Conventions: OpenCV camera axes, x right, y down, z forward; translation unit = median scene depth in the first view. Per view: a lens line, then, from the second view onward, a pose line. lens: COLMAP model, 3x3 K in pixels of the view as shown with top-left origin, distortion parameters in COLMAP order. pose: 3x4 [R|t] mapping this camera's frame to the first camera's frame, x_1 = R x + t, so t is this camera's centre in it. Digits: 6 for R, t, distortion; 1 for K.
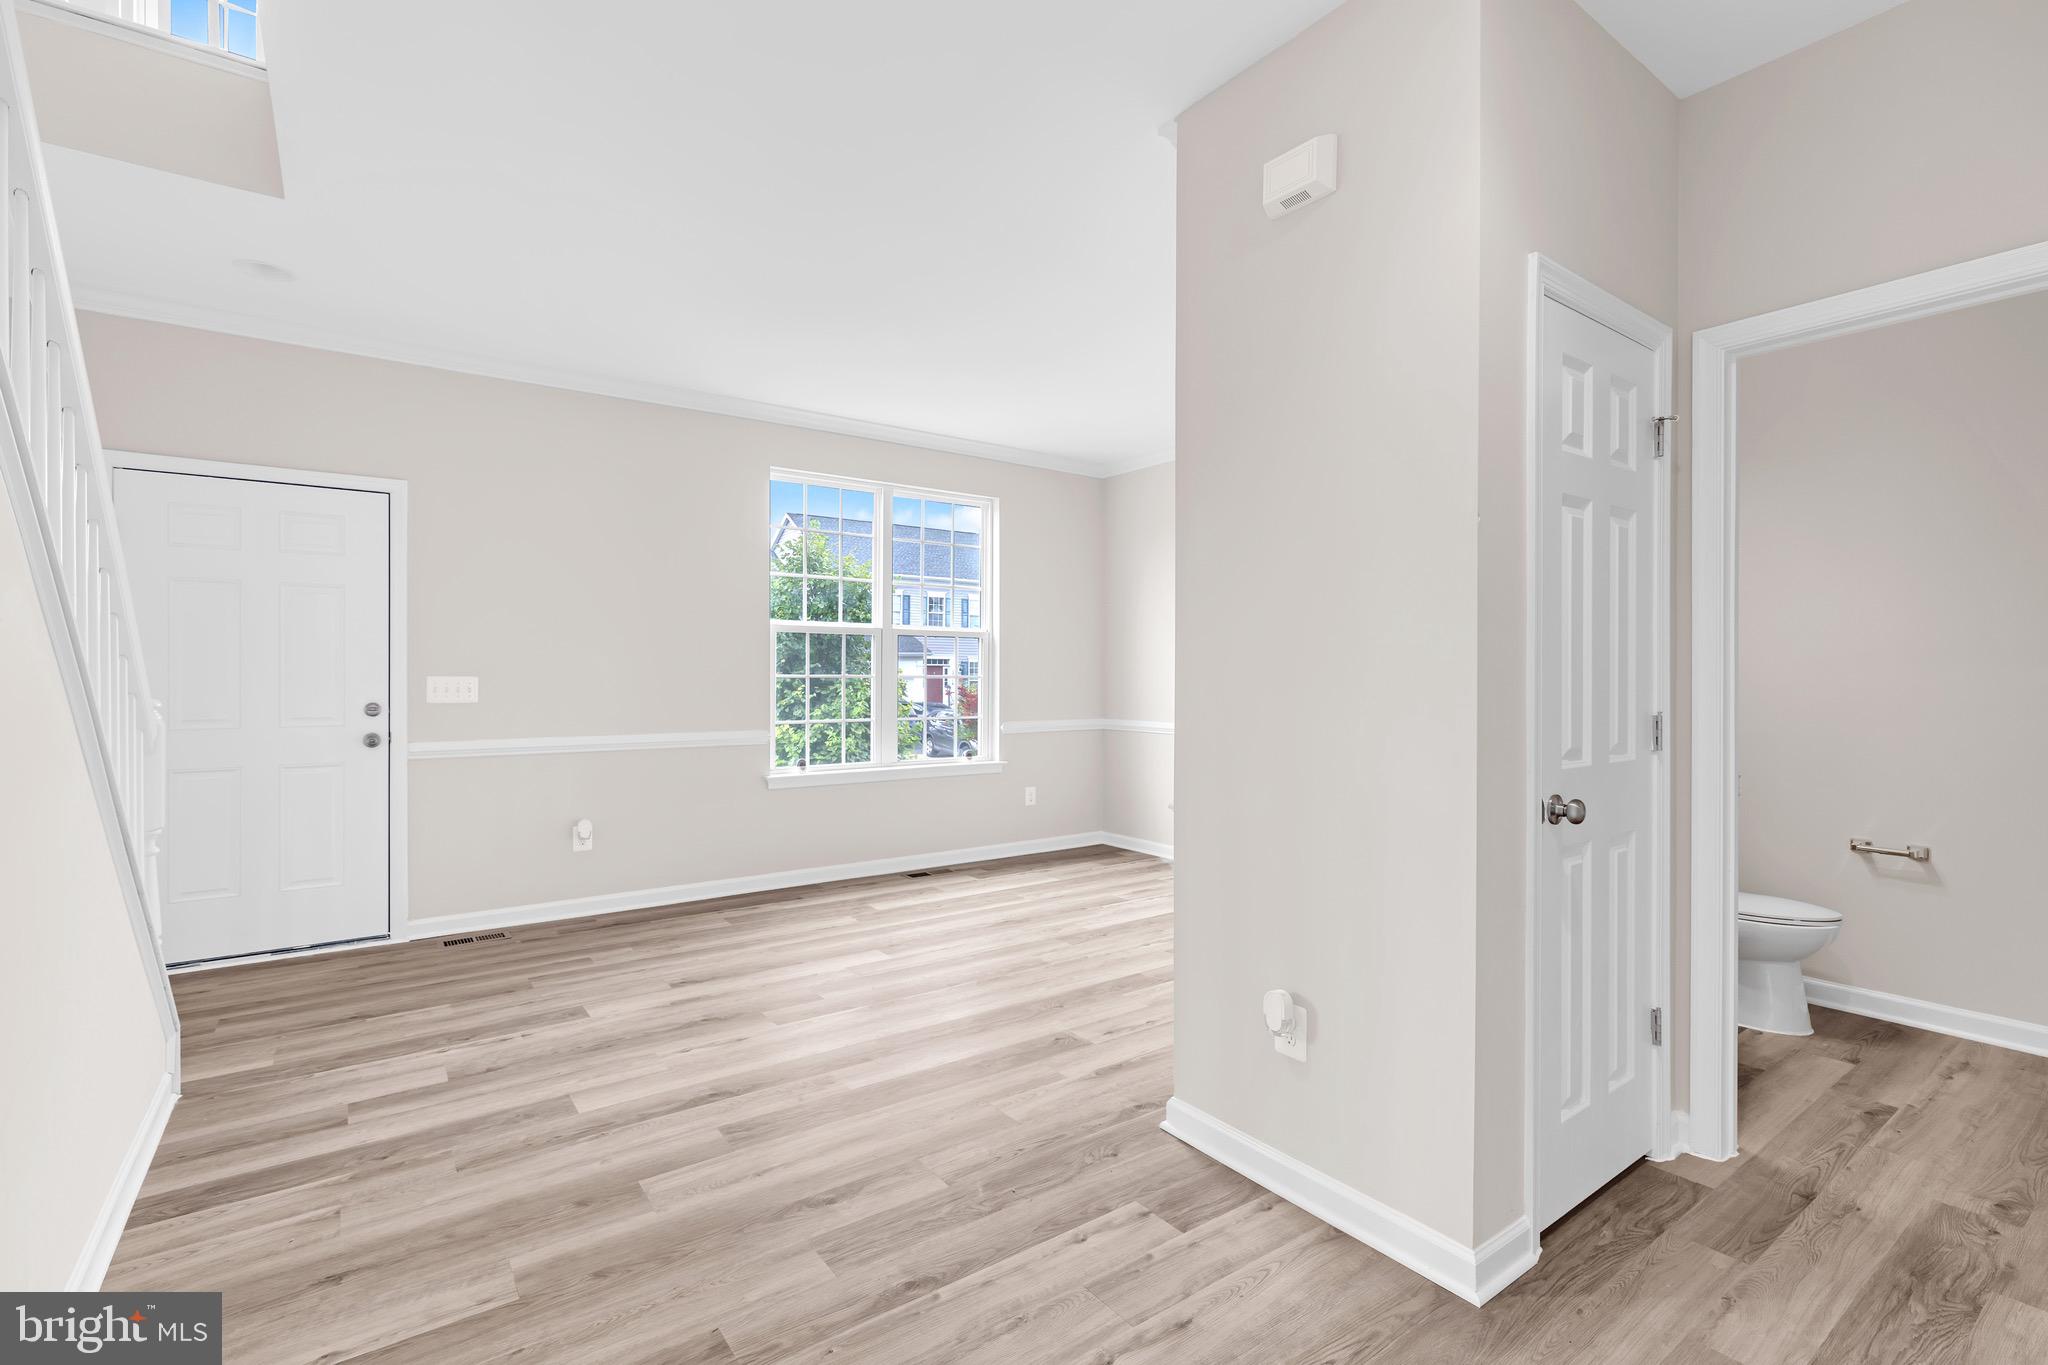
lens RADIAL K [[897.5, 0, 951.7], [0, 897.5, 678.4], [0, 0, 1]] dist [0.002196, 0.000281]
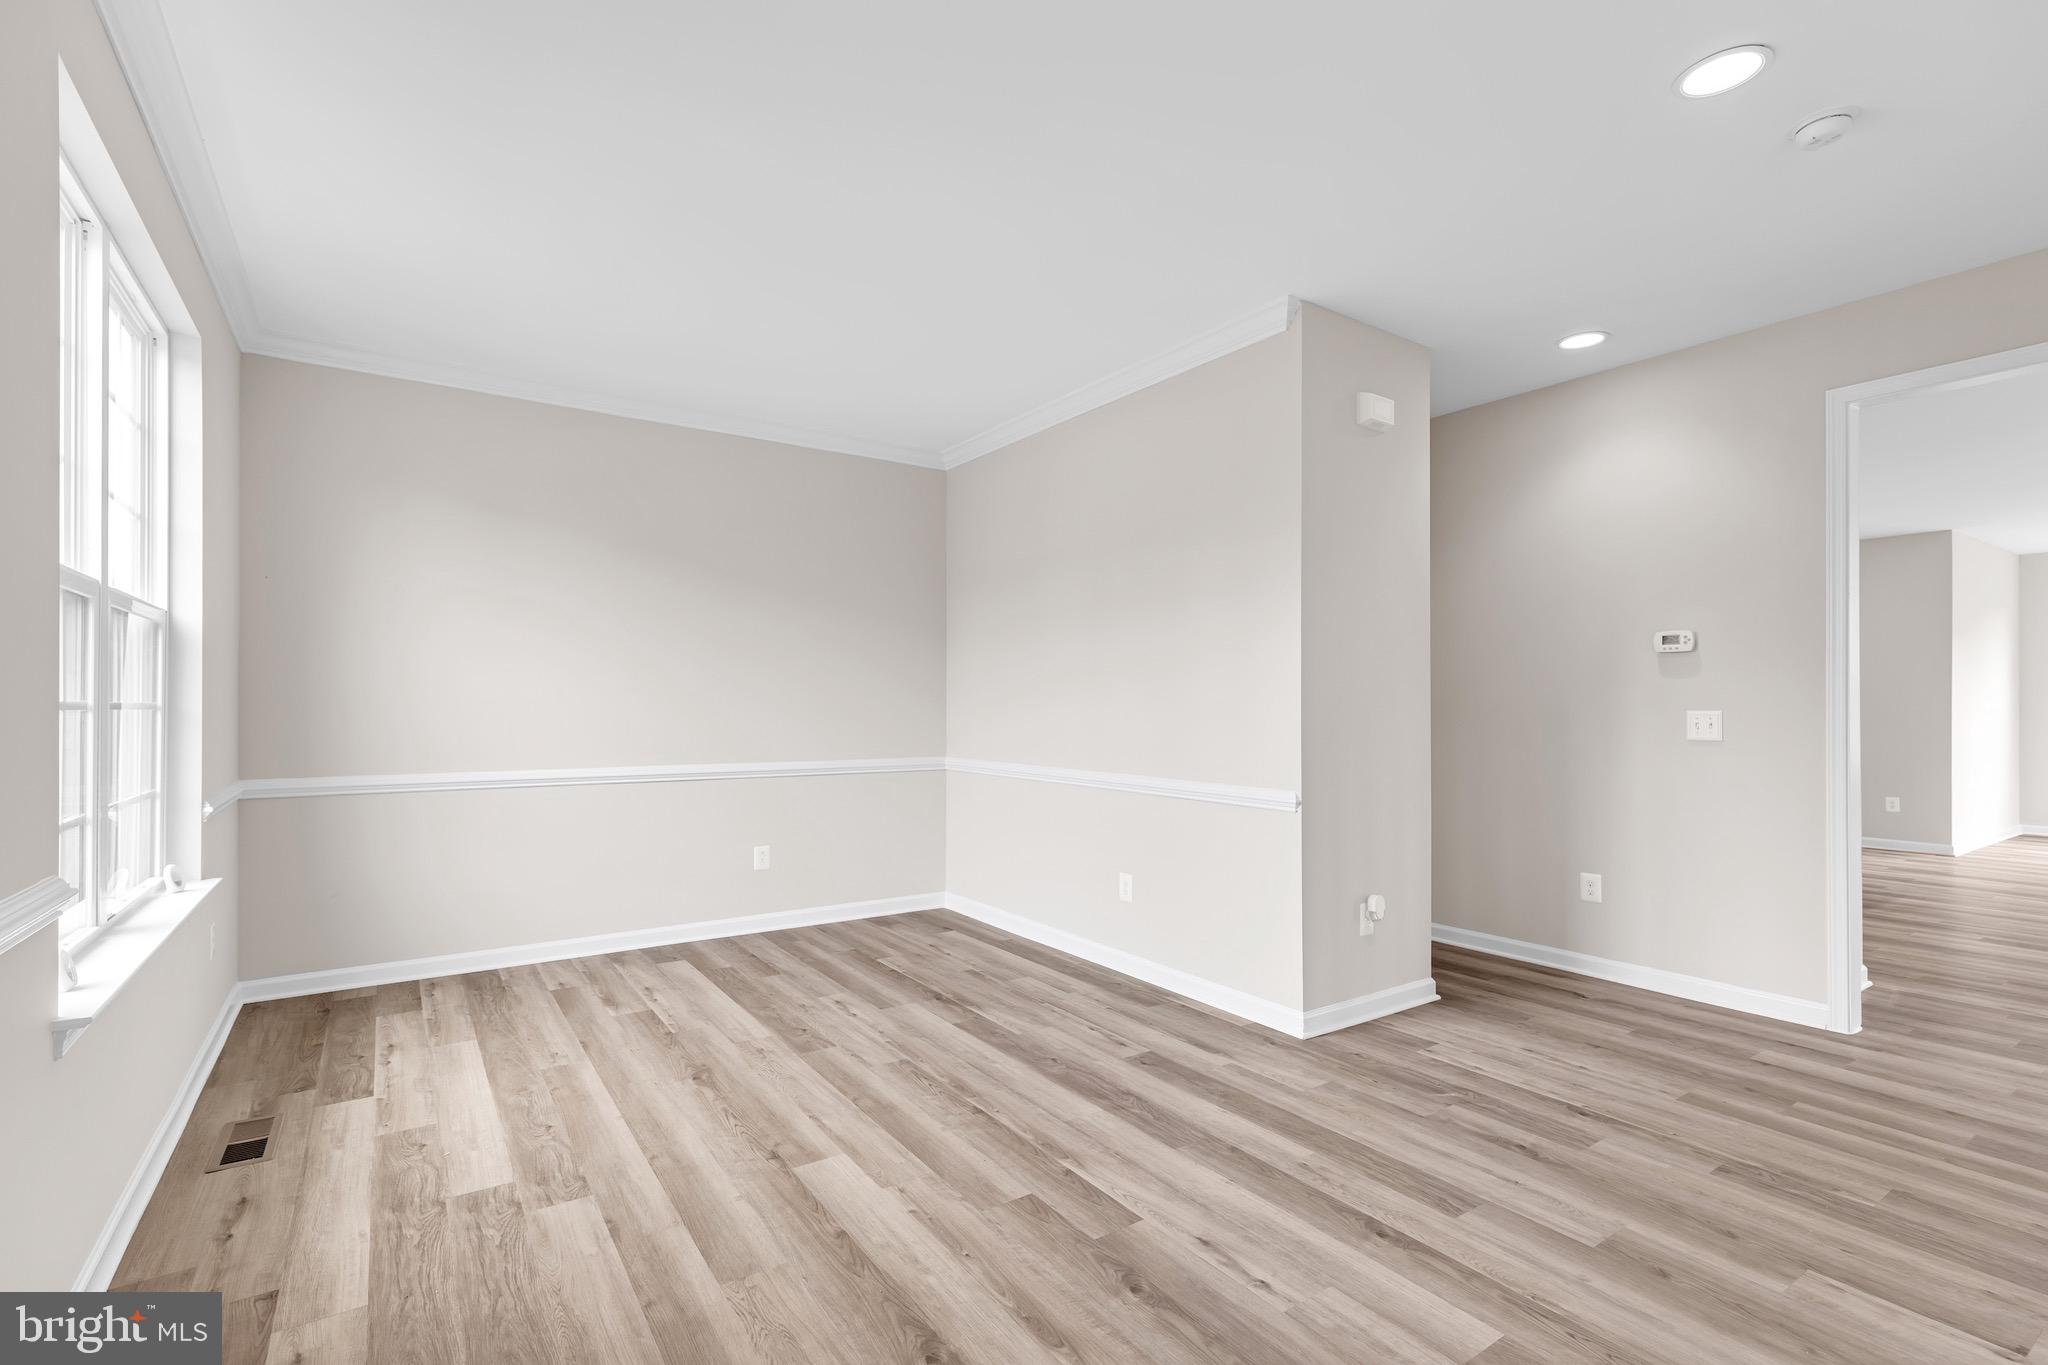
lens RADIAL K [[945.5, 0, 1105.1], [0, 945.5, 701.0], [0, 0, 1]] dist [0.003039, 0.000139]
pose [[-0.042564, 0.002513, 0.999091, -1.208839], [0.000694, 0.999997, -0.002486, 0.014559], [-0.999094, 0.000588, -0.042565, 1.447251]]
